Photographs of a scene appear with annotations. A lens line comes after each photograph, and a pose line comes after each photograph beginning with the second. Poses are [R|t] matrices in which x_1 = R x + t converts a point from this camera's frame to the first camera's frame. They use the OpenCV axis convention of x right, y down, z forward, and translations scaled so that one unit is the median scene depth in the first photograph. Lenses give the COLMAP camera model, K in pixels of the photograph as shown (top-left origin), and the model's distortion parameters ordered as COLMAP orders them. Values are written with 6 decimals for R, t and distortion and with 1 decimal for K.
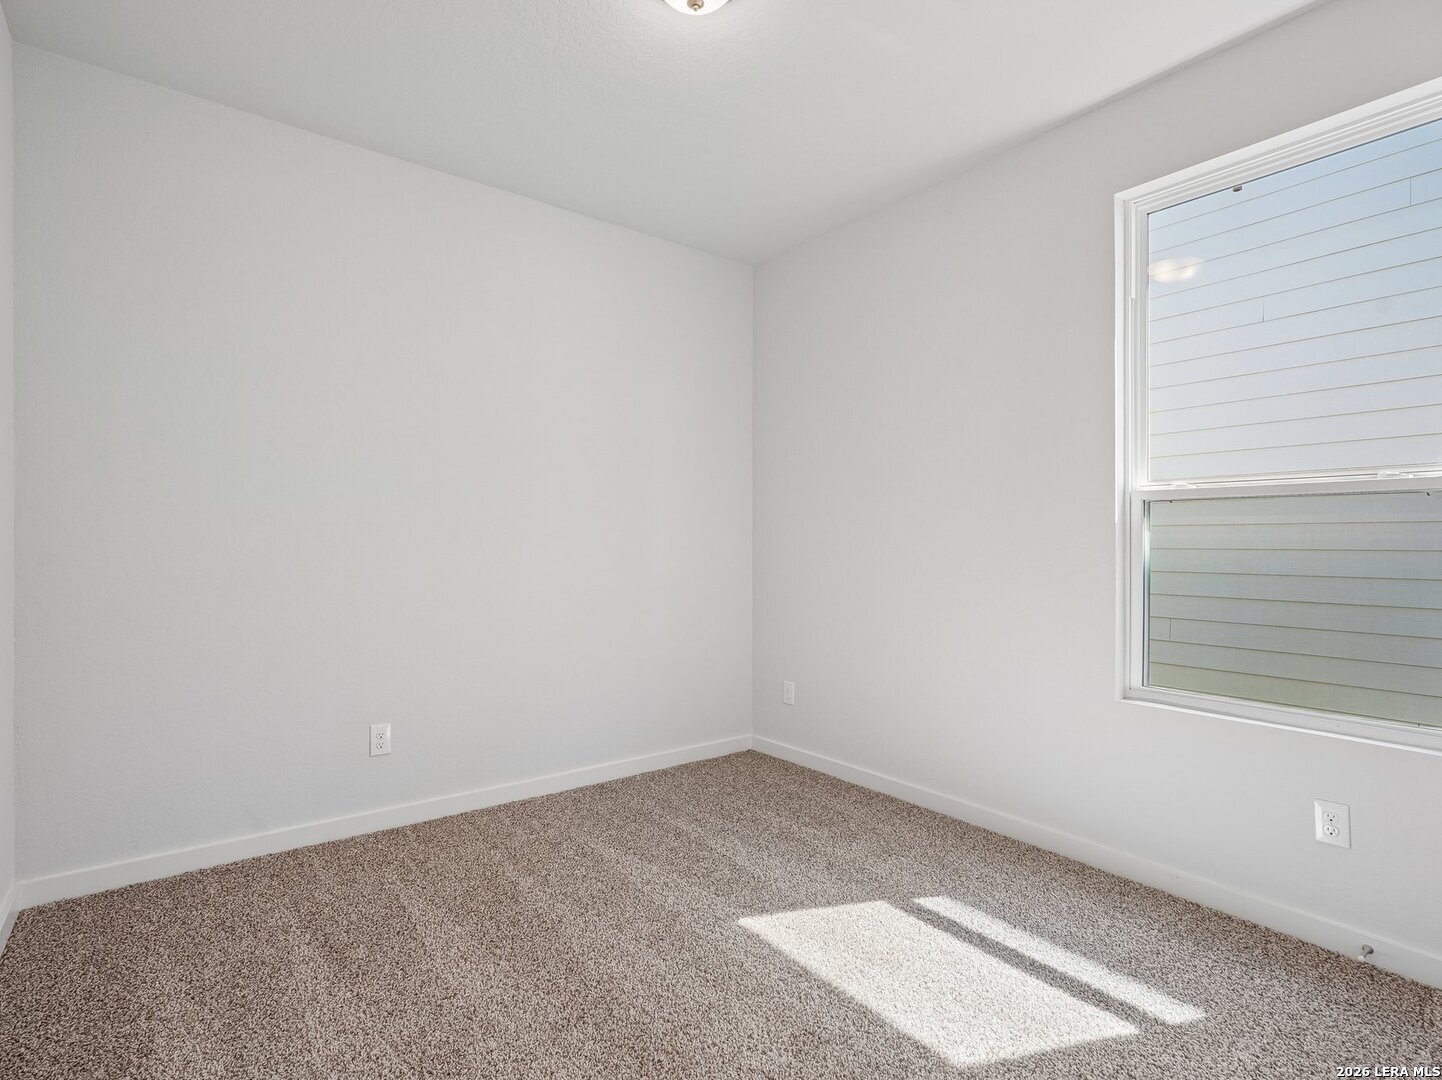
lens RADIAL K [[730.7, 0, 707.9], [0, 730.7, 543.3], [0, 0, 1]] dist [-0.000470, 0.003491]
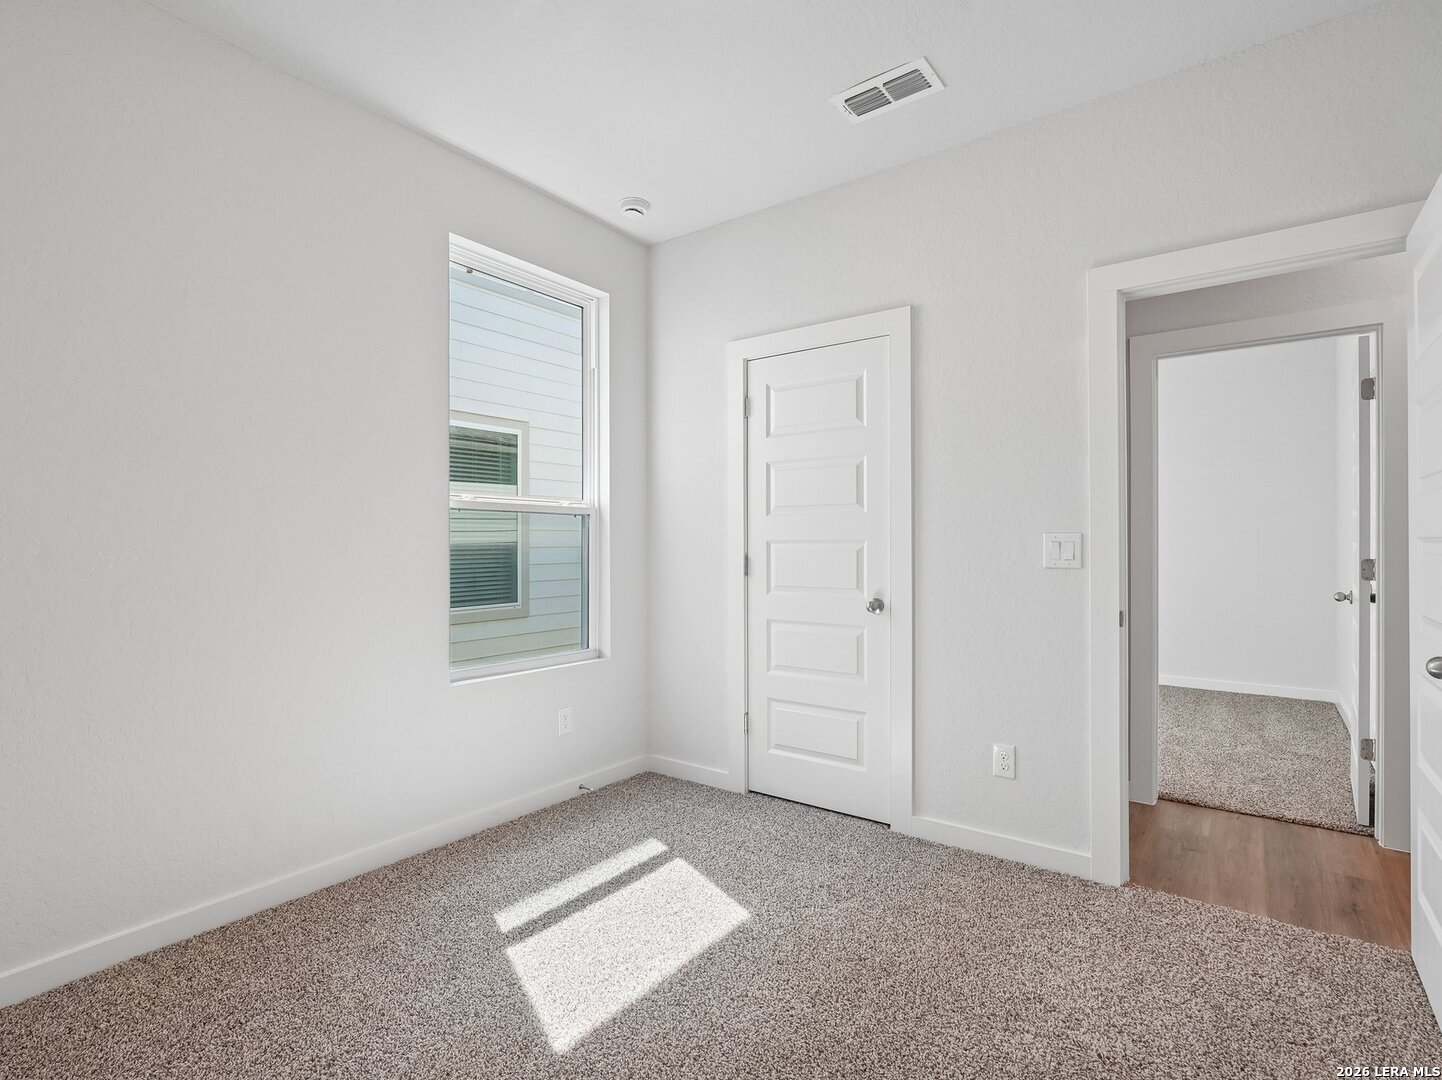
lens RADIAL K [[730.7, 0, 724.5], [0, 730.7, 541.5], [0, 0, 1]] dist [-0.000470, 0.003491]
pose [[-0.293495, 0.012202, 0.955883, -0.757294], [0.002527, 0.999925, -0.011988, 0.016290], [-0.955957, -0.001103, -0.293503, 1.128216]]
